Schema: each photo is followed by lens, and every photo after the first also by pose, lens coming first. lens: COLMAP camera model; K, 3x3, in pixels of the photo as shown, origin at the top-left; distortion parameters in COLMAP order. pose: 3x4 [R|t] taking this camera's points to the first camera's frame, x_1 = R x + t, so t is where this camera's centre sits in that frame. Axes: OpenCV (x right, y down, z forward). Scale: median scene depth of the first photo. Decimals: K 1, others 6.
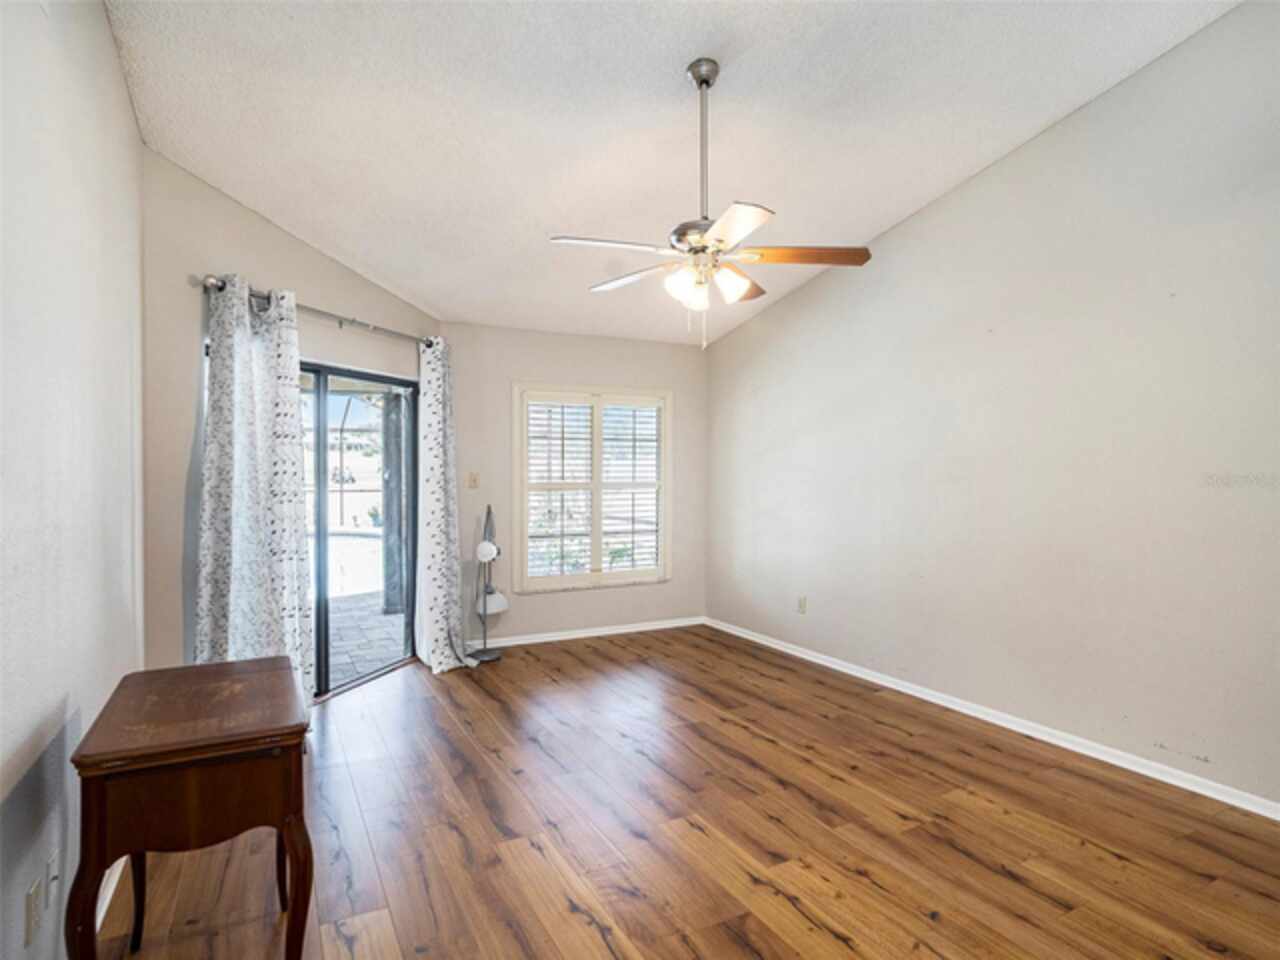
lens RADIAL K [[703.5, 0, 641.0], [0, 703.5, 464.8], [0, 0, 1]] dist [-0.056985, 0.001238]
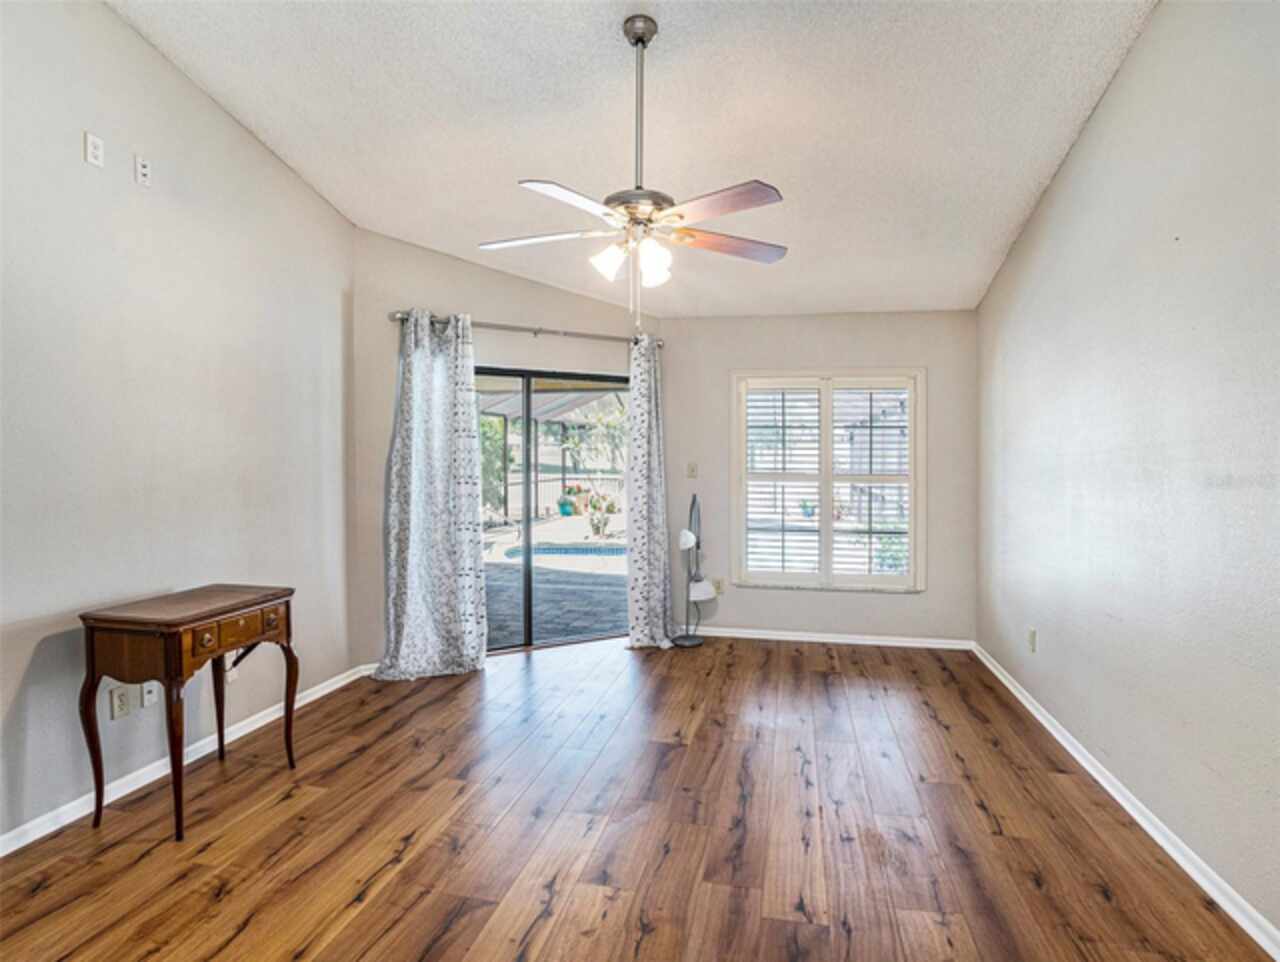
lens RADIAL K [[718.5, 0, 635.0], [0, 718.5, 471.5], [0, 0, 1]] dist [-0.100070, 0.038144]
pose [[0.760781, 0.016895, -0.648789, 0.579086], [-0.003513, 0.999754, 0.021915, 0.003075], [0.649000, -0.014394, 0.760653, 0.229082]]
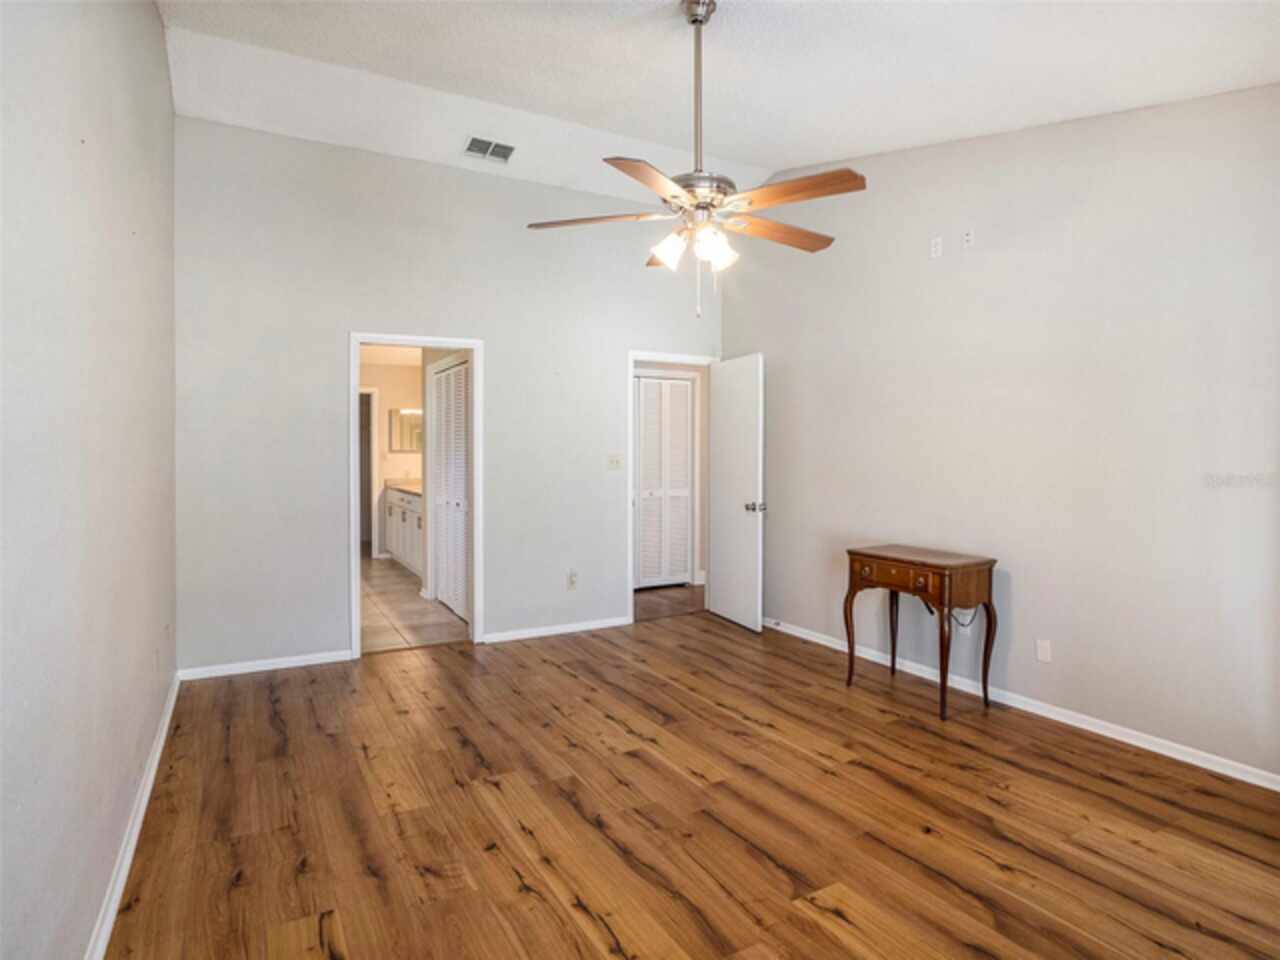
lens RADIAL K [[718.5, 0, 635.0], [0, 718.5, 470.5], [0, 0, 1]] dist [-0.100070, 0.038144]
pose [[-0.999682, -0.002411, -0.025108, 0.159383], [-0.002902, 0.999805, 0.019542, 0.018116], [0.025056, 0.019608, -0.999494, 1.602572]]
